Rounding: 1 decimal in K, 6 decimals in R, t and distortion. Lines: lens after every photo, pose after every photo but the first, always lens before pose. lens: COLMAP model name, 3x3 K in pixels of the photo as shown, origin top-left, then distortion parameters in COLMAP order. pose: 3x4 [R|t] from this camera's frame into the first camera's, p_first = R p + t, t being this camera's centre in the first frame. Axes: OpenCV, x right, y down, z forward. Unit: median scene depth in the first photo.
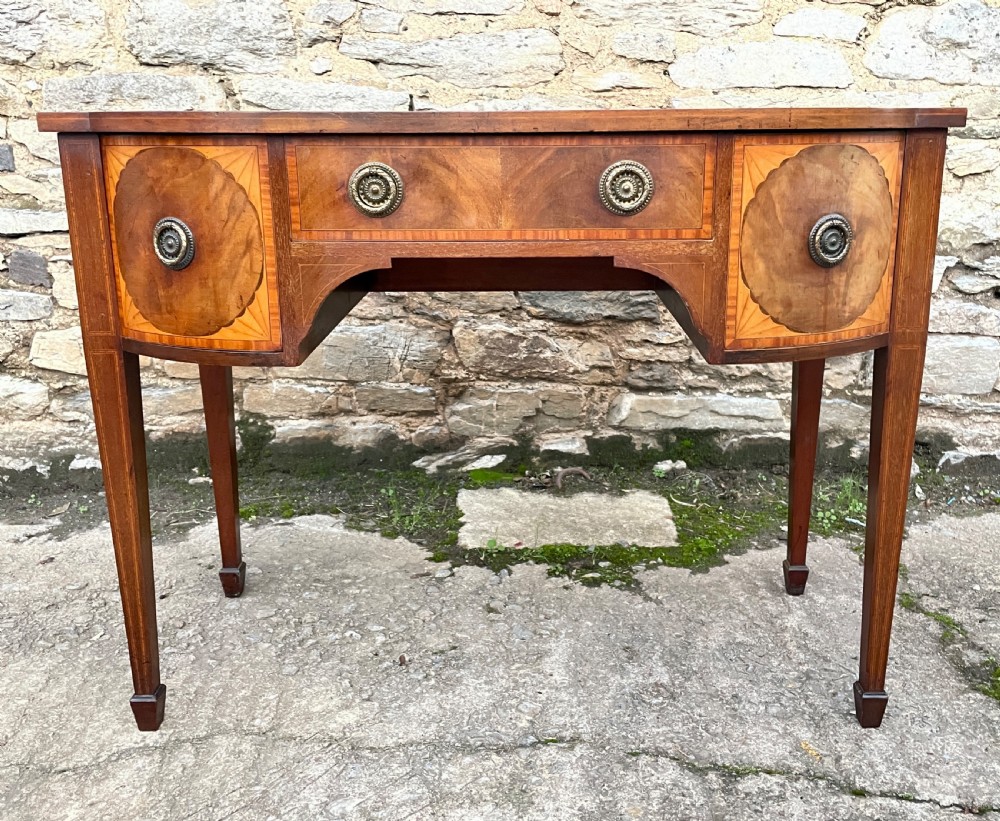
lens RADIAL K [[959.6, 0, 528.6], [0, 959.6, 352.5], [0, 0, 1]] dist [0.091916, -0.121407]
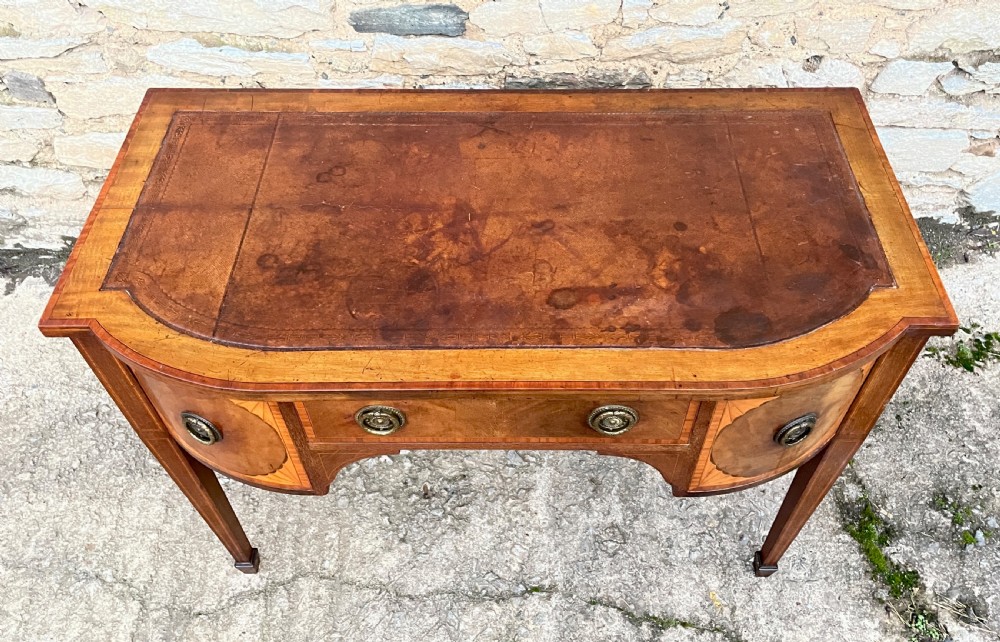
lens RADIAL K [[821.5, 0, 513.4], [0, 821.5, 296.2], [0, 0, 1]] dist [0.100178, -0.141063]
pose [[0.999980, 0.004695, -0.004129, -0.004678], [-0.001310, 0.803036, 0.595929, -0.564626], [0.006113, -0.595912, 0.803026, 0.231576]]
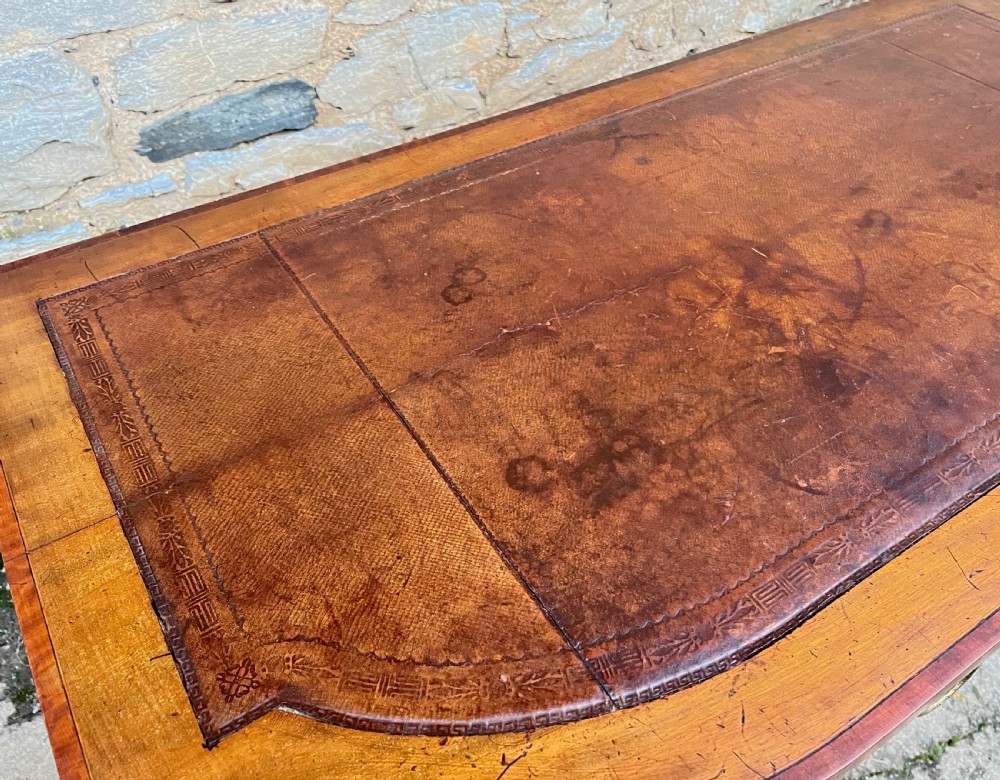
lens RADIAL K [[818.0, 0, 488.9], [0, 818.0, 389.1], [0, 0, 1]] dist [0.079386, -0.110944]
pose [[0.846536, -0.376889, 0.375941, -0.310047], [0.129220, 0.830580, 0.541701, -0.371333], [-0.516410, -0.409990, 0.751817, 0.585858]]
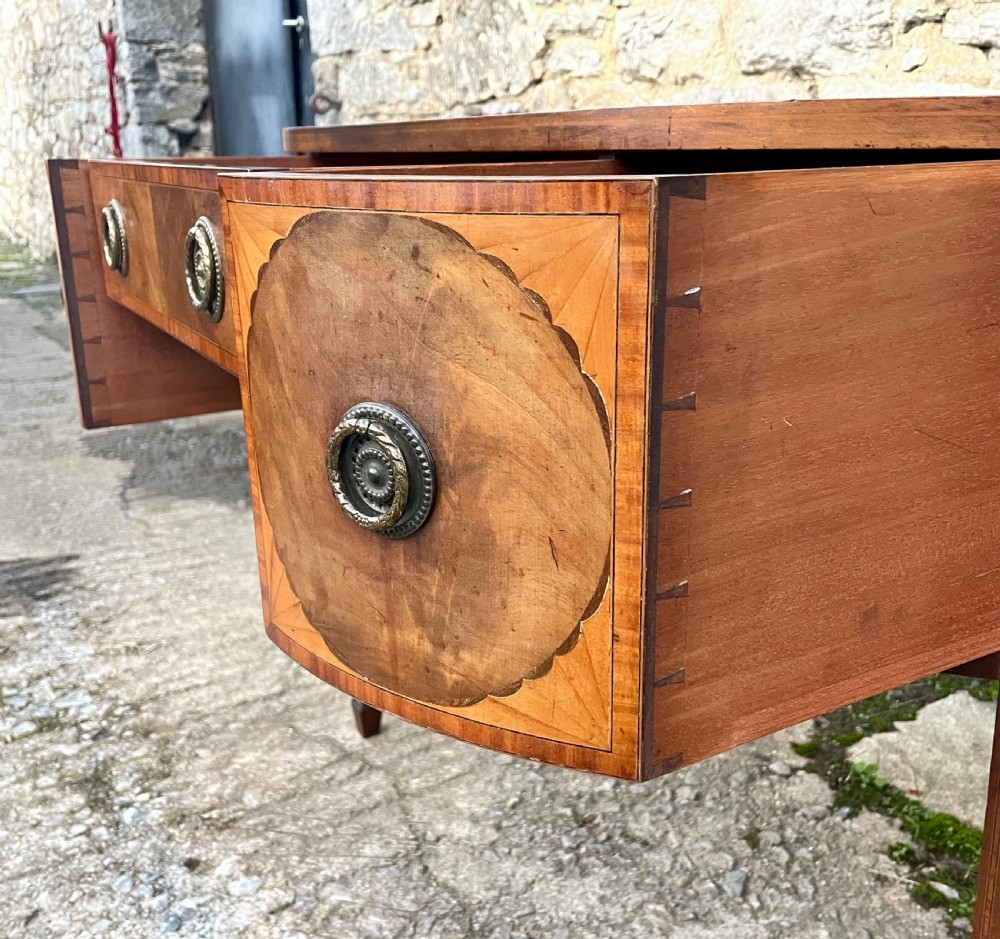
lens RADIAL K [[1047.4, 0, 504.6], [0, 1047.4, 483.4], [0, 0, 1]] dist [0.074379, -0.103292]
pose [[0.493940, 0.265579, -0.827944, 0.474702], [-0.199579, 0.961417, 0.189327, -0.101733], [0.846281, 0.071724, 0.527887, 0.439904]]
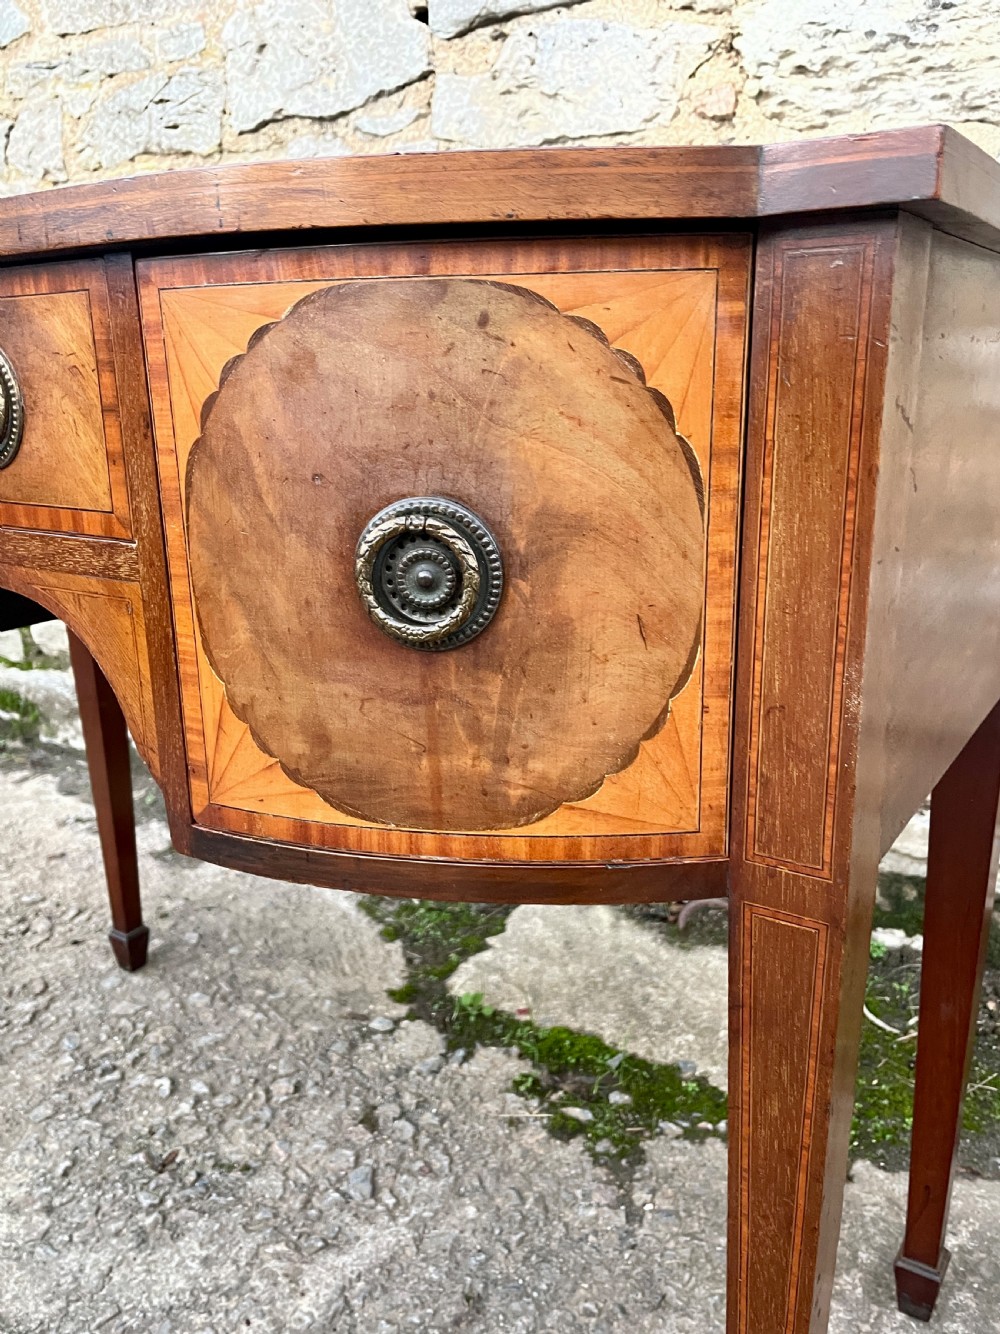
lens RADIAL K [[1084.7, 0, 484.7], [0, 1084.7, 654.3], [0, 0, 1]] dist [0.080726, -0.119594]
pose [[0.828702, 0.133022, -0.543652, 0.379224], [-0.115818, 0.991078, 0.065956, -0.081136], [0.547575, 0.008307, 0.836715, 0.488557]]
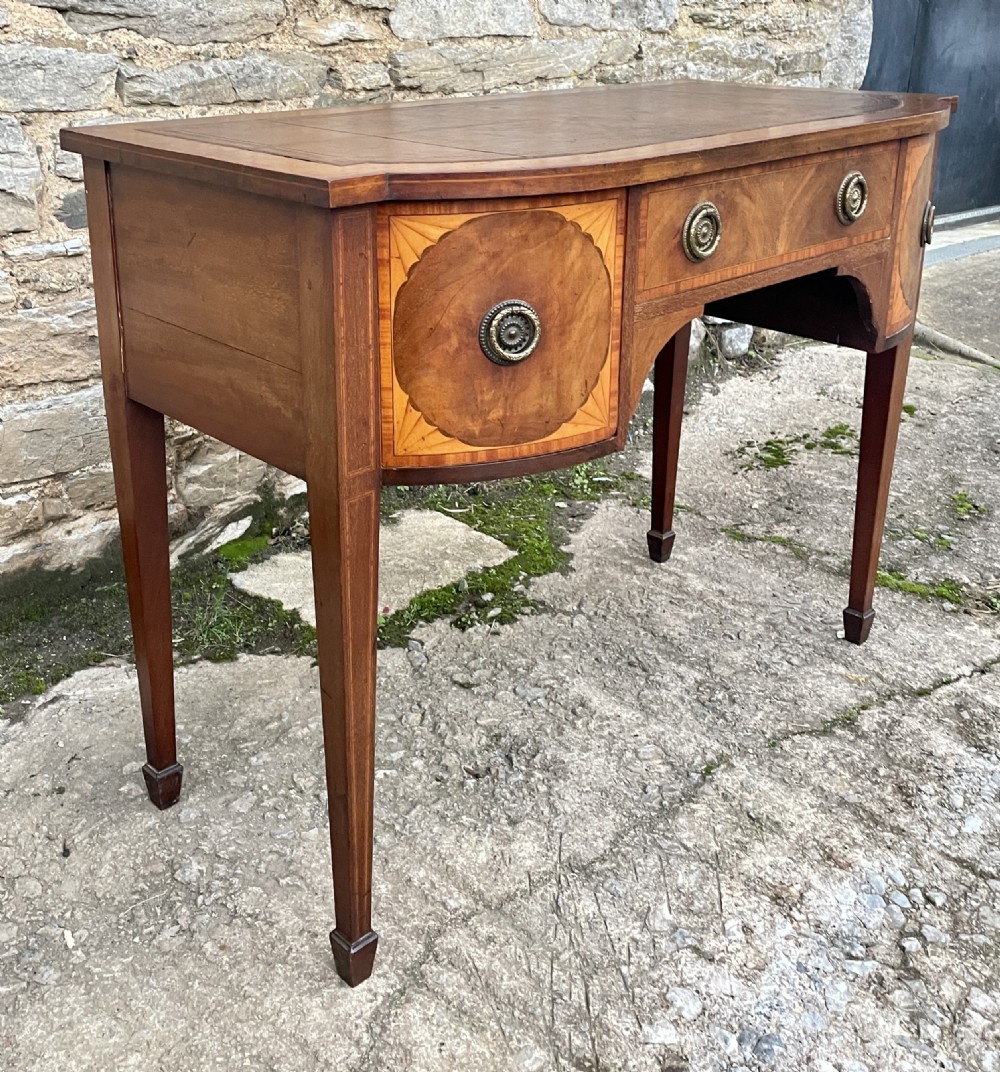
lens RADIAL K [[1218.4, 0, 450.5], [0, 1218.4, 378.1], [0, 0, 1]] dist [0.094406, -0.128440]
pose [[0.731275, -0.203110, 0.651140, -0.737514], [0.155427, 0.979140, 0.130868, -0.149517], [-0.664138, 0.005504, 0.747590, 0.214173]]
